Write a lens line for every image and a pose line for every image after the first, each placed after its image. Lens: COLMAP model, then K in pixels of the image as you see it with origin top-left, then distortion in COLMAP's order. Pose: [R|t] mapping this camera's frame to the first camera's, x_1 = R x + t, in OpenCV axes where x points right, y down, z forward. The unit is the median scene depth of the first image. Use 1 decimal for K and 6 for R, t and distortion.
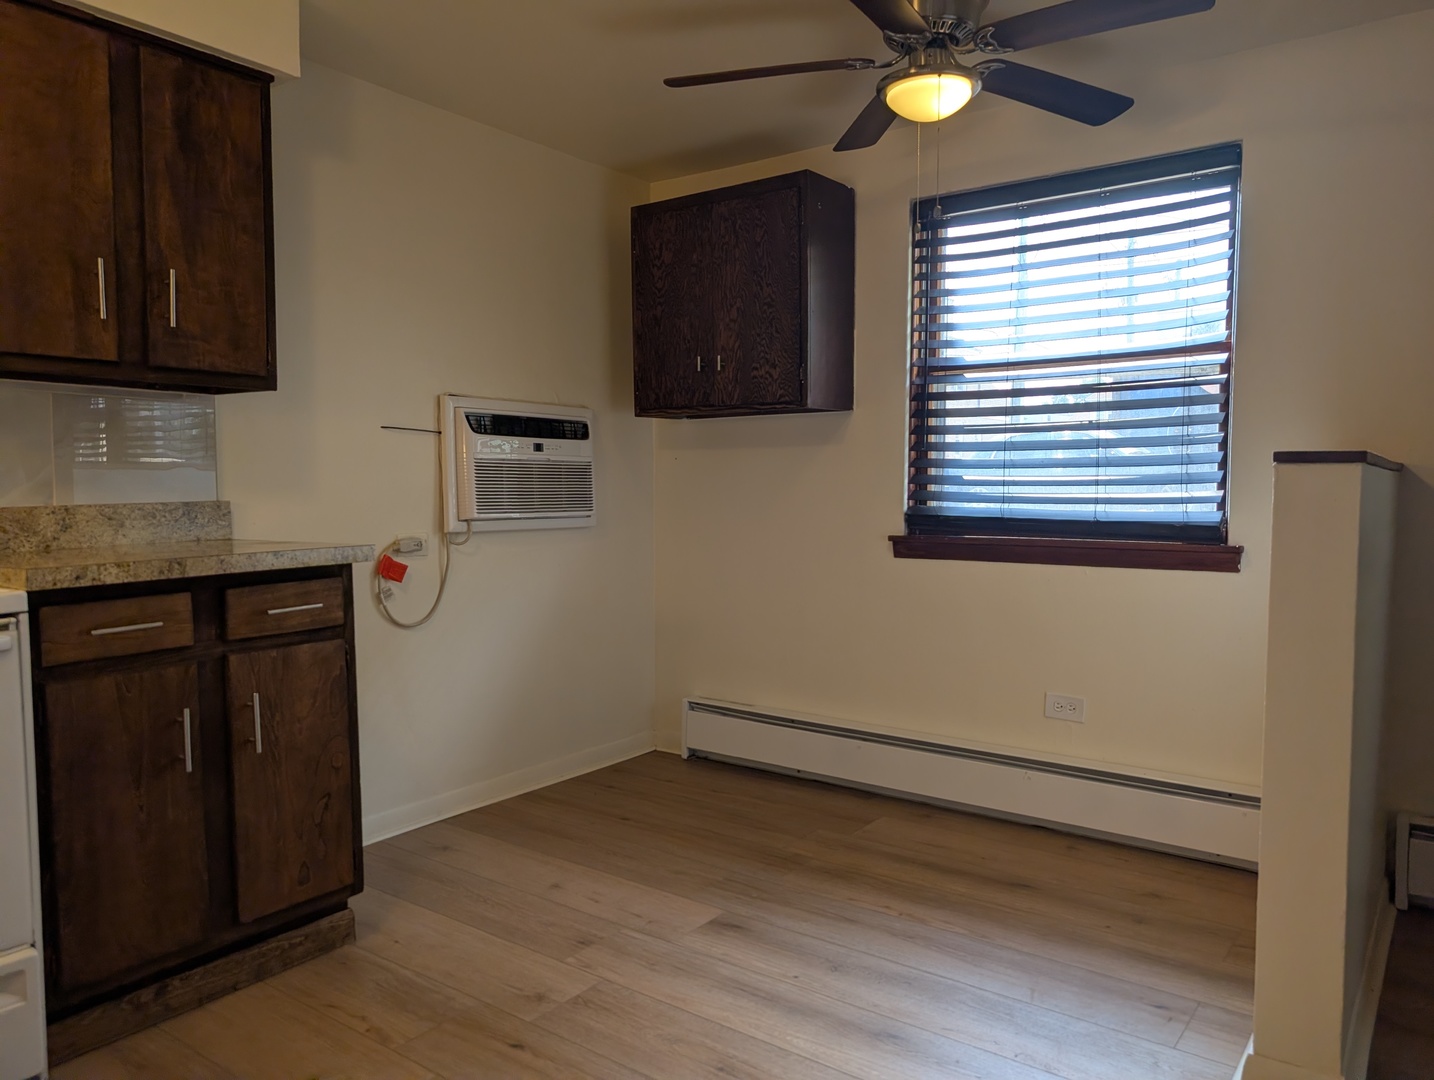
lens RADIAL K [[1024.8, 0, 714.5], [0, 1024.8, 548.2], [0, 0, 1]] dist [0.015357, -0.002951]
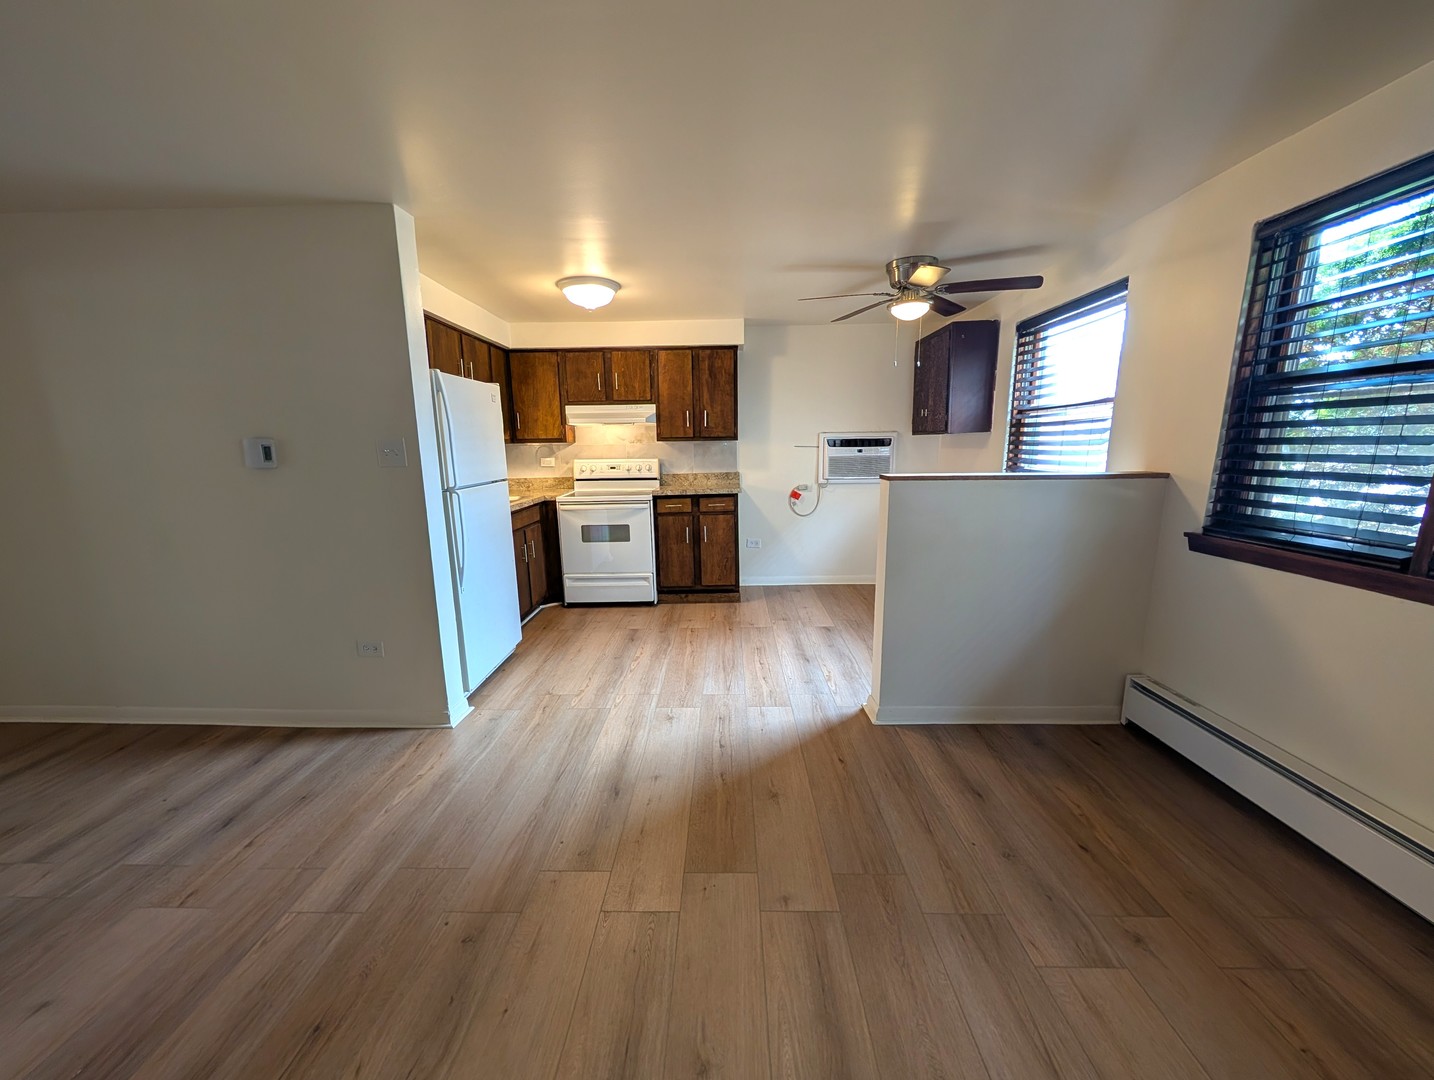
lens RADIAL K [[544.3, 0, 714.0], [0, 544.3, 544.4], [0, 0, 1]] dist [0.002859, 0.000167]
pose [[0.577450, 0.140267, -0.804286, 0.788930], [-0.036188, 0.988560, 0.146422, -0.057723], [0.815623, -0.055446, 0.575920, -0.087136]]
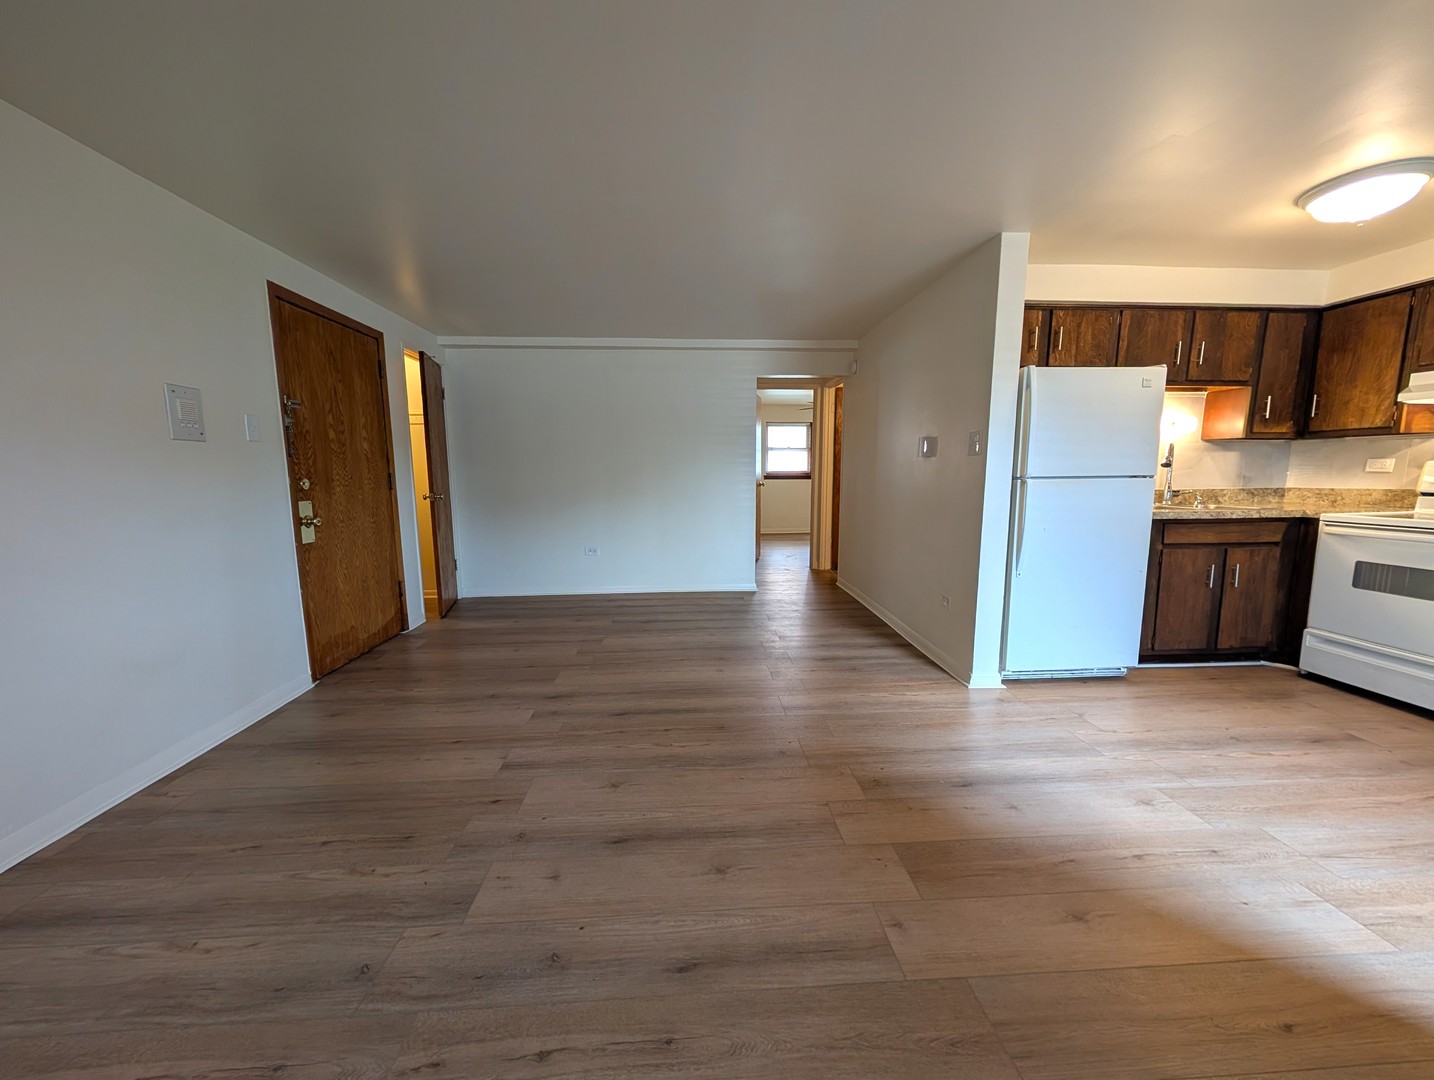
lens RADIAL K [[544.3, 0, 714.0], [0, 544.3, 544.4], [0, 0, 1]] dist [0.002859, 0.000167]
pose [[-0.764541, 0.090538, -0.638185, 0.835161], [-0.035997, 0.982544, 0.182515, -0.042234], [0.643569, 0.162513, -0.747936, 0.403572]]
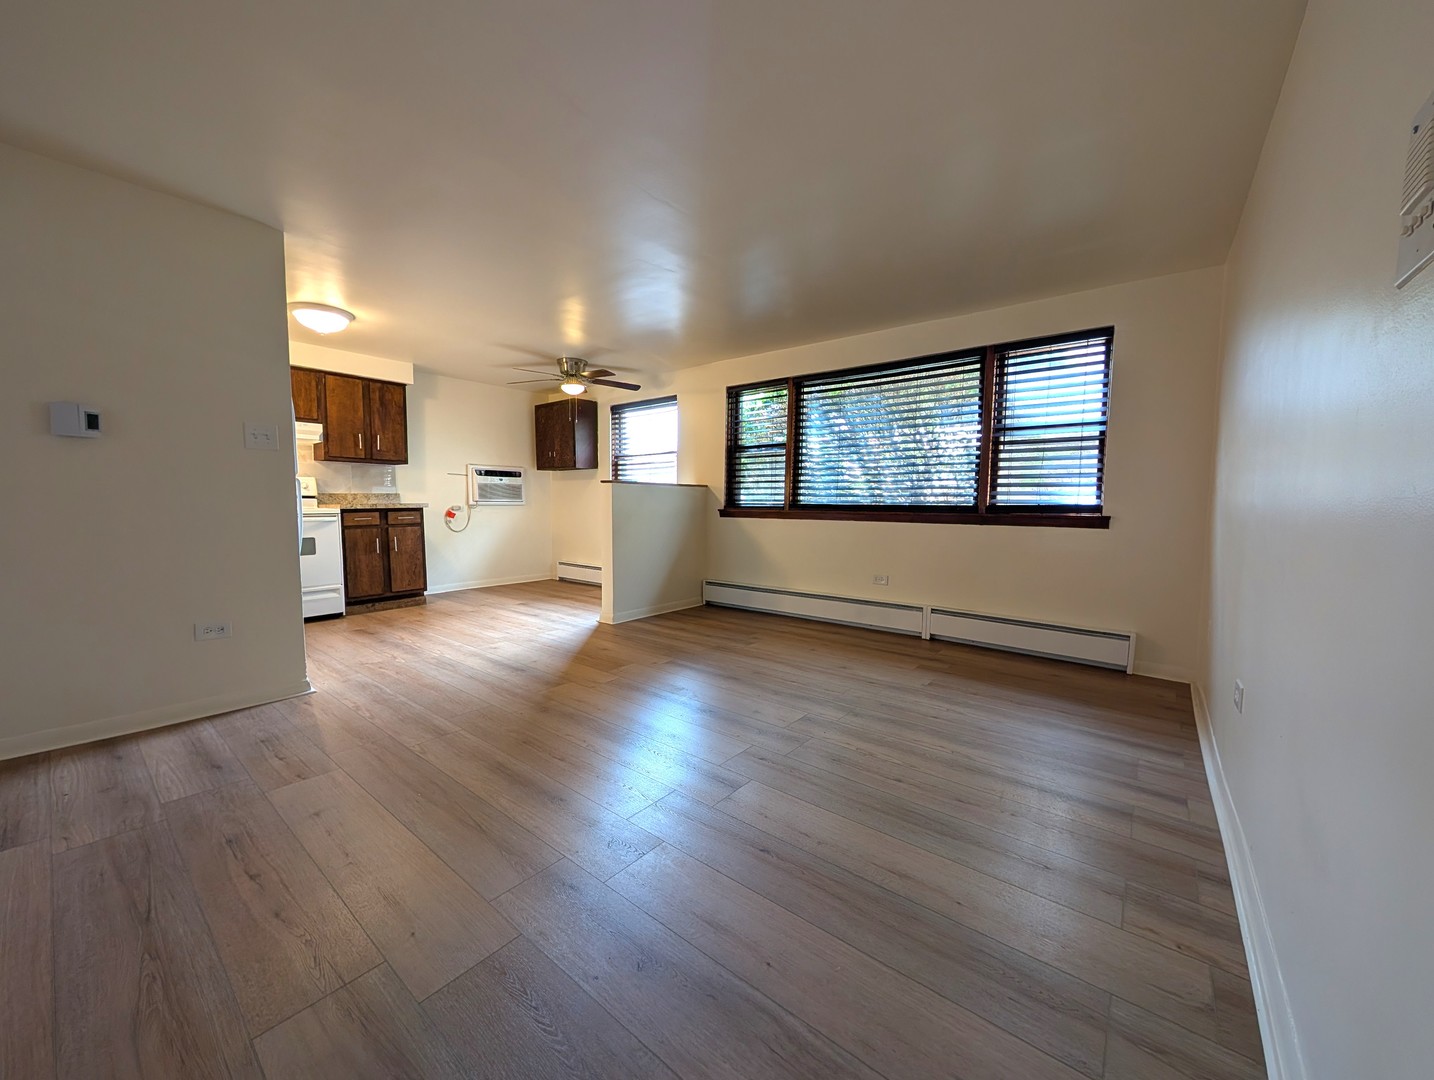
lens RADIAL K [[544.3, 0, 714.0], [0, 544.3, 544.4], [0, 0, 1]] dist [0.002859, 0.000167]
pose [[0.999191, 0.009461, -0.039077, 0.629931], [-0.008881, 0.999848, 0.014996, 0.083609], [0.039213, -0.014637, 0.999124, -0.787481]]
